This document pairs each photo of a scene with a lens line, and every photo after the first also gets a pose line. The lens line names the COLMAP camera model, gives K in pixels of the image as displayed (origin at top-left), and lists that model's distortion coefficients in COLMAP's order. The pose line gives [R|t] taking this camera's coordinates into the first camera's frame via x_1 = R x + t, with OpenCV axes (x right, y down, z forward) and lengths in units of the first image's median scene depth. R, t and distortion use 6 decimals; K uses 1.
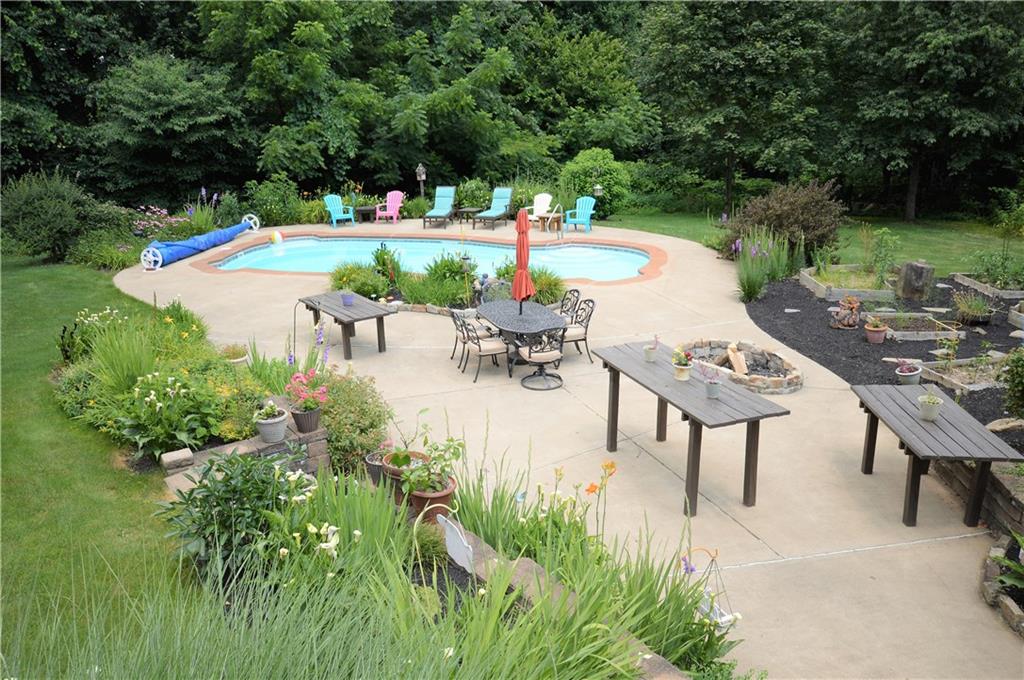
lens RADIAL K [[849.0, 0, 511.6], [0, 849.0, 339.2], [0, 0, 1]] dist [0.043260, -0.007441]
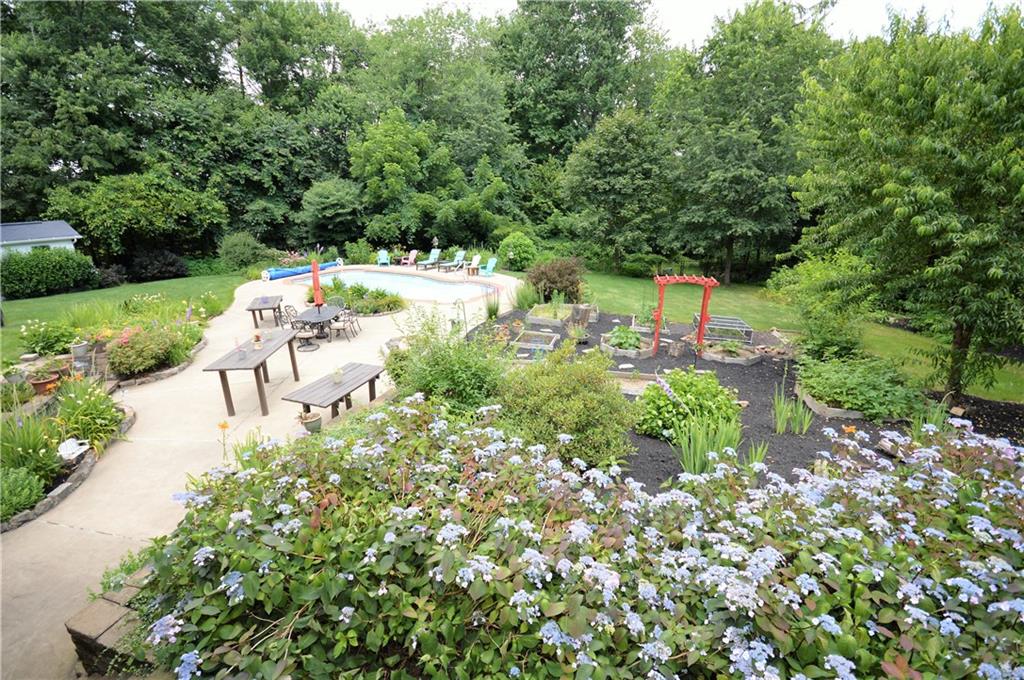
lens RADIAL K [[456.9, 0, 511.7], [0, 456.9, 341.4], [0, 0, 1]] dist [0.013662, 0.000900]
pose [[0.962774, 0.100670, -0.250861, 0.343836], [-0.095743, 0.994898, 0.031802, -0.020286], [0.252783, -0.006600, 0.967501, 0.041819]]
